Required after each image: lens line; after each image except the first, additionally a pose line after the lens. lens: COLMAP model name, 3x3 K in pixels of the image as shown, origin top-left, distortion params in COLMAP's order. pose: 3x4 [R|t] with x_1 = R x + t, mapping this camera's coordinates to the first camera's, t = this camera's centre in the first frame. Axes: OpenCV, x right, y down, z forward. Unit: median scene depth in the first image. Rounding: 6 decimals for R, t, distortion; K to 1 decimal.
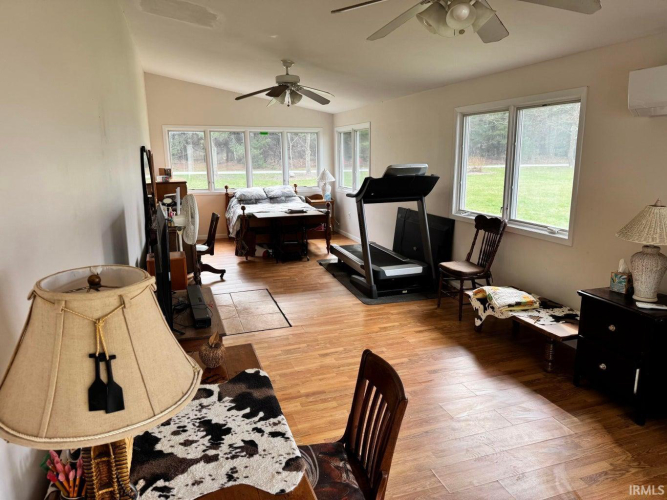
lens RADIAL K [[467.2, 0, 333.3], [0, 467.2, 251.0], [0, 0, 1]] dist [0.043469, -0.000051]
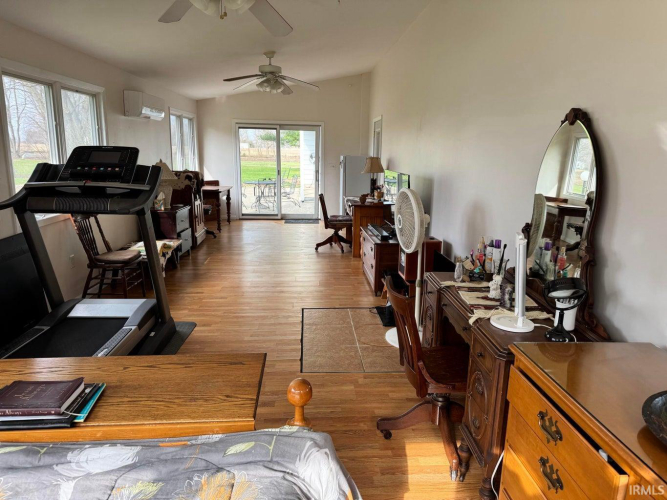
lens RADIAL K [[467.2, 0, 333.8], [0, 467.2, 248.5], [0, 0, 1]] dist [0.043469, -0.000051]
pose [[-0.971757, -0.051071, 0.230393, -0.385089], [0.044442, 0.919228, 0.391209, -0.351139], [-0.231763, 0.390399, -0.890996, 1.844059]]
